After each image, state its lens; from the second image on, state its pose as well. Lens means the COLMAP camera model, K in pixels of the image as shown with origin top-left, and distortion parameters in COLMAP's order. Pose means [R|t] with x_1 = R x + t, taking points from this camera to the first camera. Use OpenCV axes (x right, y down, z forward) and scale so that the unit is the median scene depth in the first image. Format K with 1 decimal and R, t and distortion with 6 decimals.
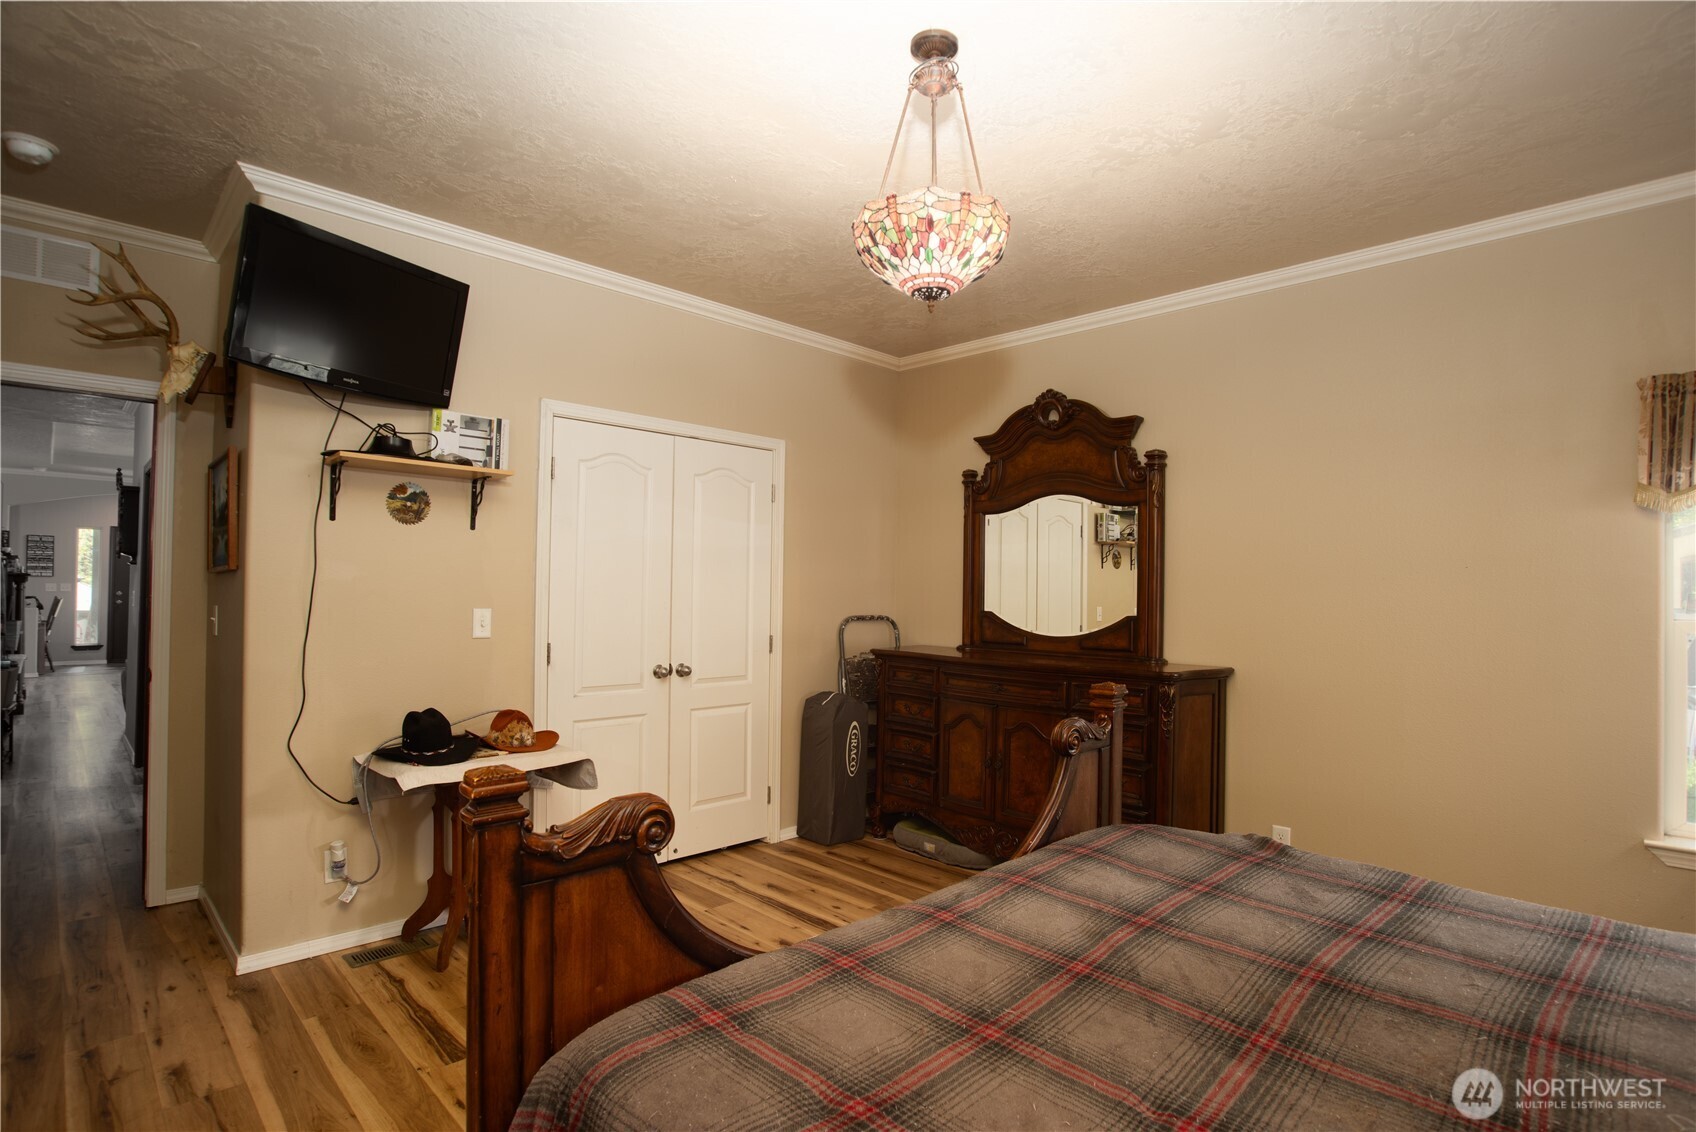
lens RADIAL K [[822.5, 0, 863.6], [0, 822.5, 582.2], [0, 0, 1]] dist [-0.021279, 0.000885]
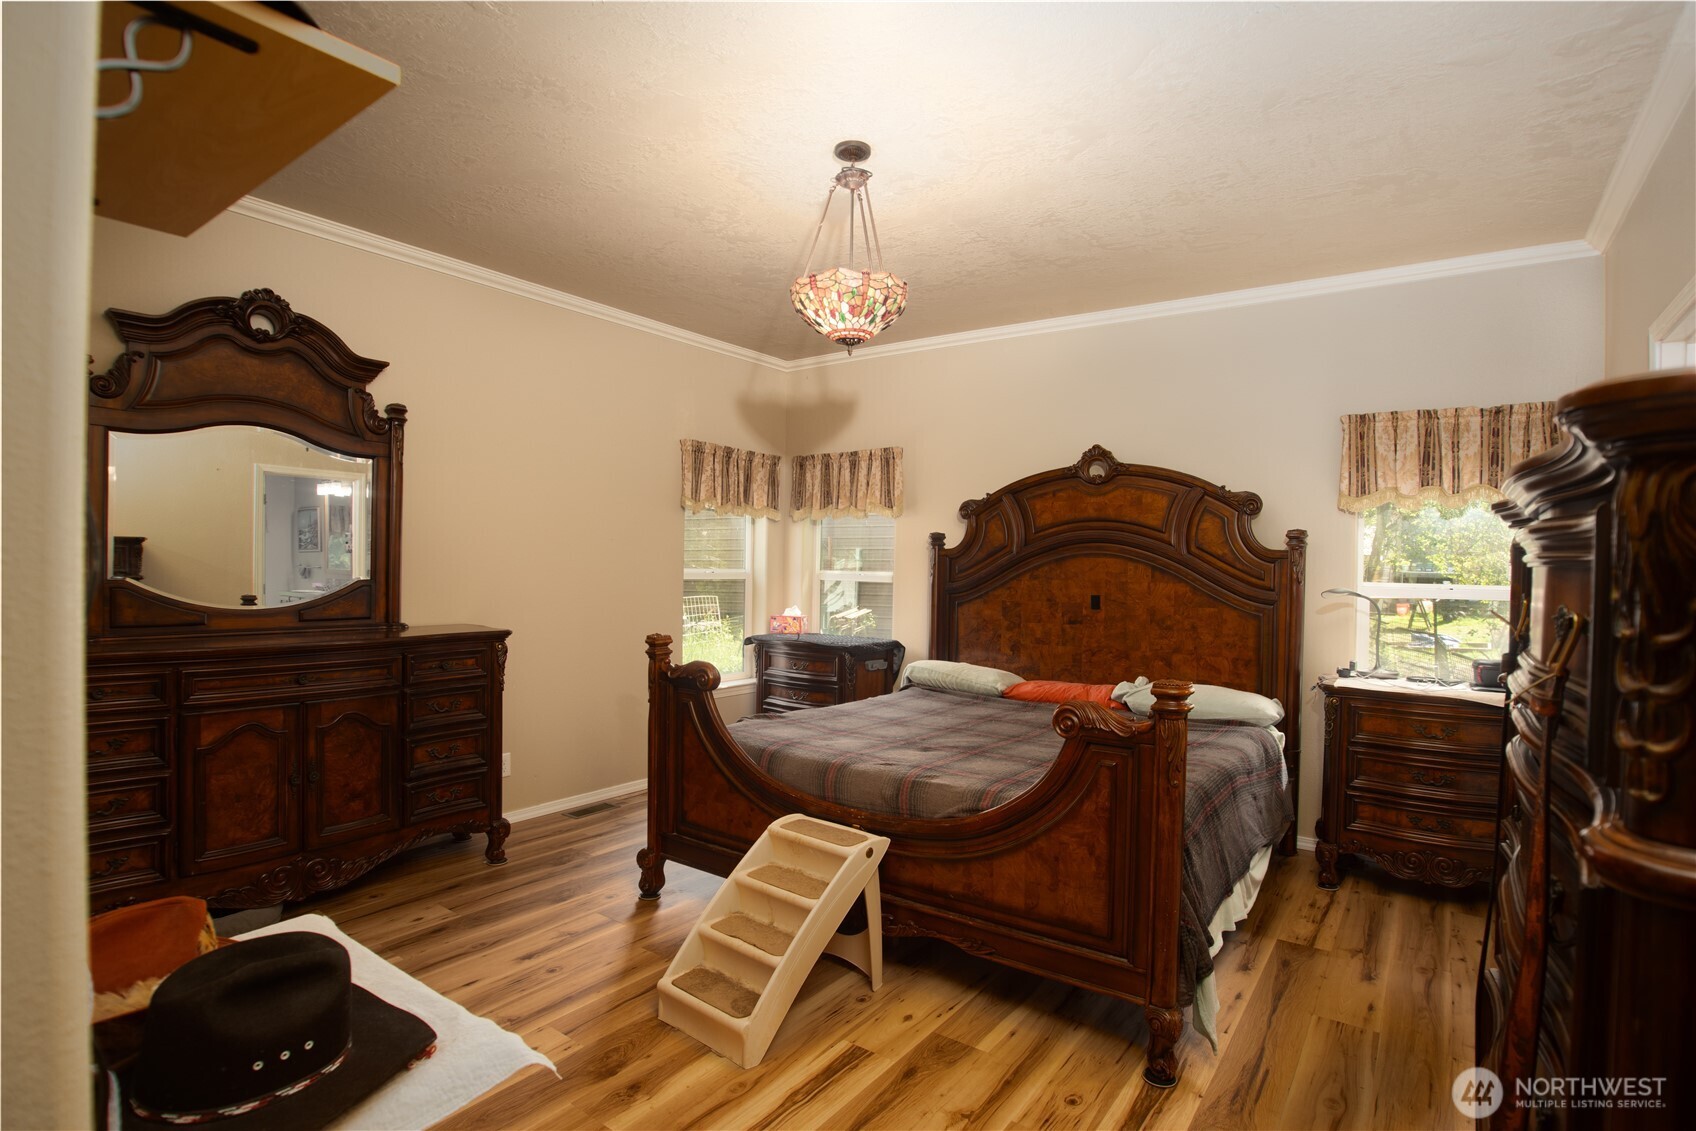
lens RADIAL K [[822.5, 0, 857.3], [0, 822.5, 566.7], [0, 0, 1]] dist [-0.021279, 0.000885]
pose [[-0.126008, -0.016452, 0.991893, -0.632628], [-0.025059, 0.999596, 0.013397, 0.001414], [-0.991713, -0.023168, -0.126369, 0.577222]]
